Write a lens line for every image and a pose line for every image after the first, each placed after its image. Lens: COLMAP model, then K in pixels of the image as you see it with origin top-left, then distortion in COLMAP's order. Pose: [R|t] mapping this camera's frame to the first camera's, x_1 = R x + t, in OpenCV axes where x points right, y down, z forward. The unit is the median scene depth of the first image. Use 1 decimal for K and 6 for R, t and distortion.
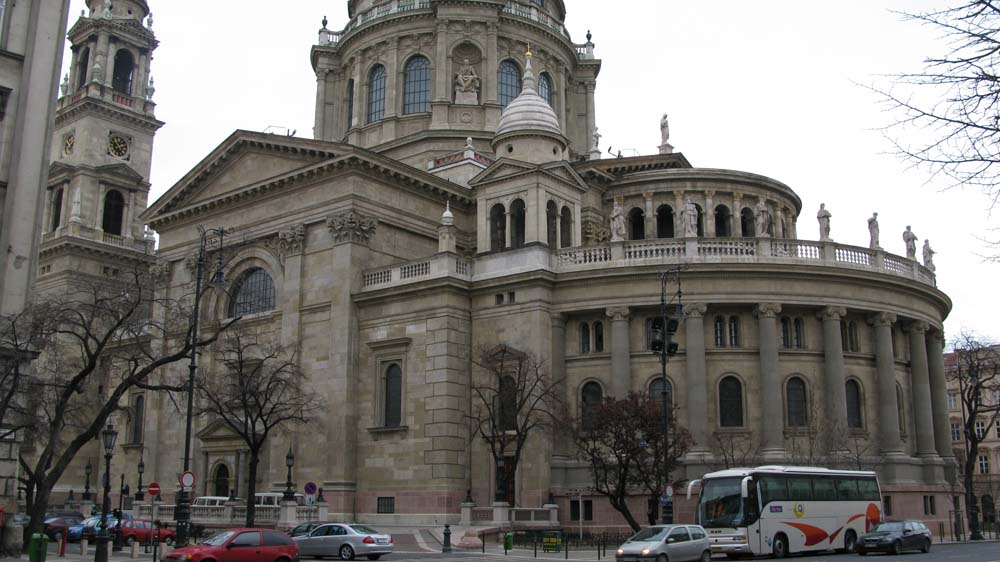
lens RADIAL K [[1039.1, 0, 493.7], [0, 1039.1, 282.6], [0, 0, 1]] dist [-0.135458, 0.000000]
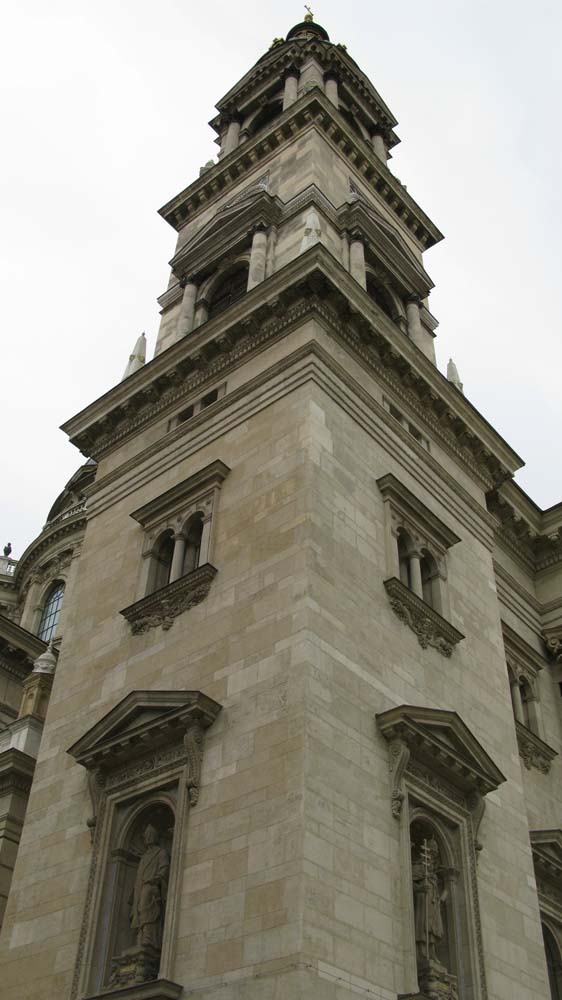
lens RADIAL K [[1039.1, 0, 278.8], [0, 1039.1, 507.1], [0, 0, 1]] dist [-0.135458, 0.000000]
pose [[0.999206, -0.001105, -0.039829, 0.069191], [-0.018615, 0.870862, -0.491174, 0.090451], [0.035228, 0.491526, 0.870150, 0.388440]]
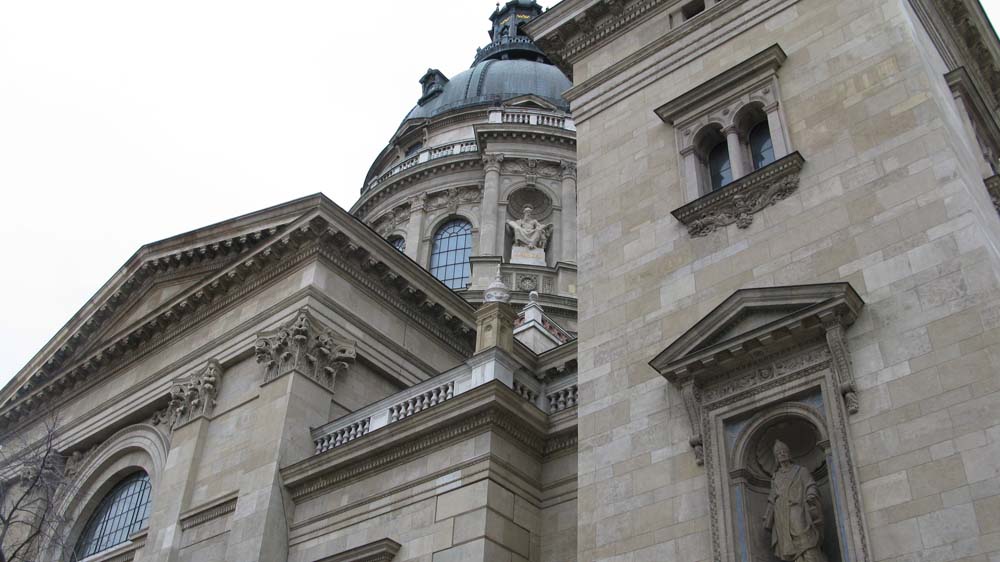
lens RADIAL K [[1039.1, 0, 496.6], [0, 1039.1, 283.6], [0, 0, 1]] dist [-0.135458, 0.000000]
pose [[0.999002, 0.018131, -0.040822, -0.019285], [-0.033639, 0.906657, -0.420526, 0.098042], [0.029387, 0.421479, 0.906362, 0.430804]]
